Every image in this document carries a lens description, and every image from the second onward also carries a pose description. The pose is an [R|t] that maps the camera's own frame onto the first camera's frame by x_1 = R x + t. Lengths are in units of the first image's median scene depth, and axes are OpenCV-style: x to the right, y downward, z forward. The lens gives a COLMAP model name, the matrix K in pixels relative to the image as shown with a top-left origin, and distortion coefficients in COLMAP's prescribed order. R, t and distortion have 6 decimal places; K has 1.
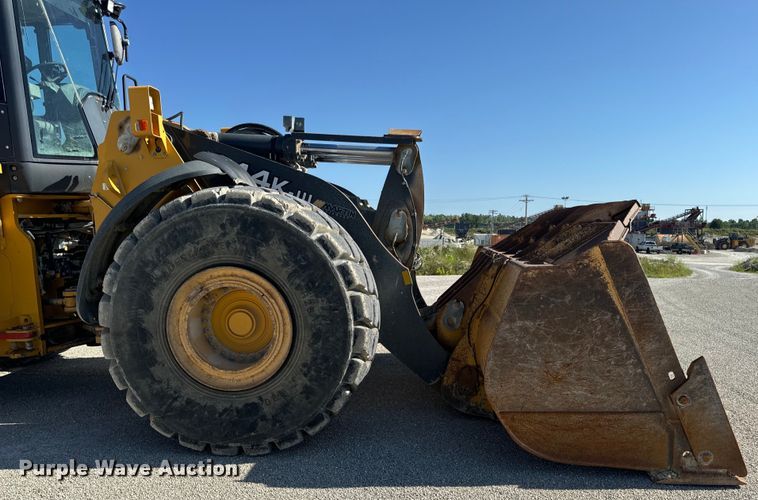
lens RADIAL K [[549.7, 0, 400.9], [0, 549.7, 308.3], [0, 0, 1]] dist [0.075268, -0.110171]
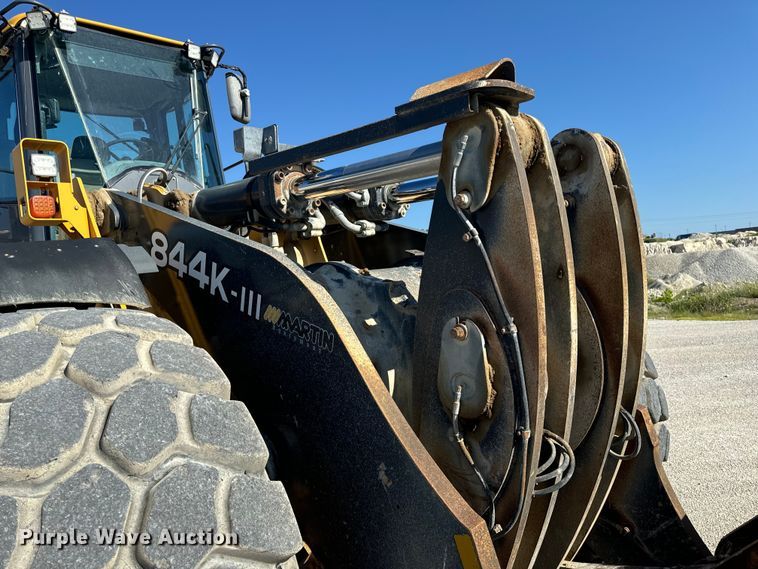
lens RADIAL K [[541.7, 0, 367.8], [0, 541.7, 285.3], [0, 0, 1]] dist [0.048527, -0.001644]
pose [[0.750297, -0.068065, -0.657588, 0.212340], [-0.001882, 0.994462, -0.105081, -0.210680], [0.661098, 0.080080, 0.746013, 0.928021]]
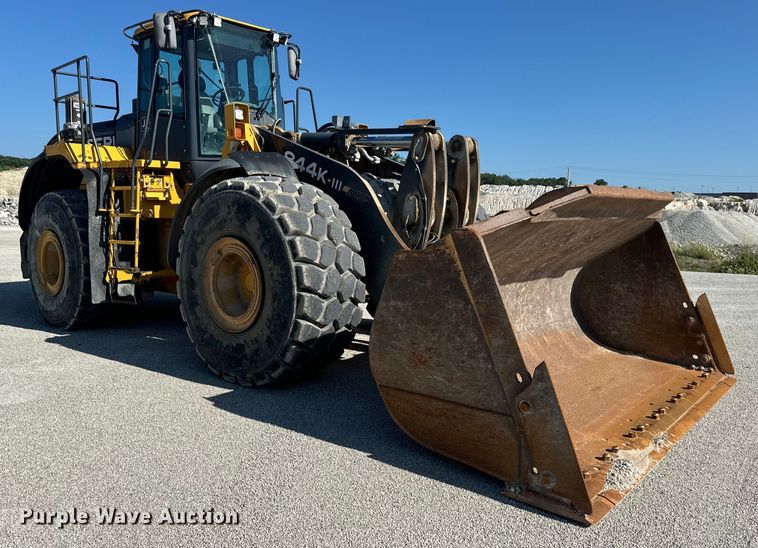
lens RADIAL K [[583.0, 0, 379.0], [0, 583.0, 274.0], [0, 0, 1]] dist [0.064064, -0.002519]
pose [[0.810529, 0.082161, -0.579907, 0.786077], [-0.102494, 0.994731, -0.002321, -0.020919], [0.576660, 0.061318, 0.814680, 0.066844]]
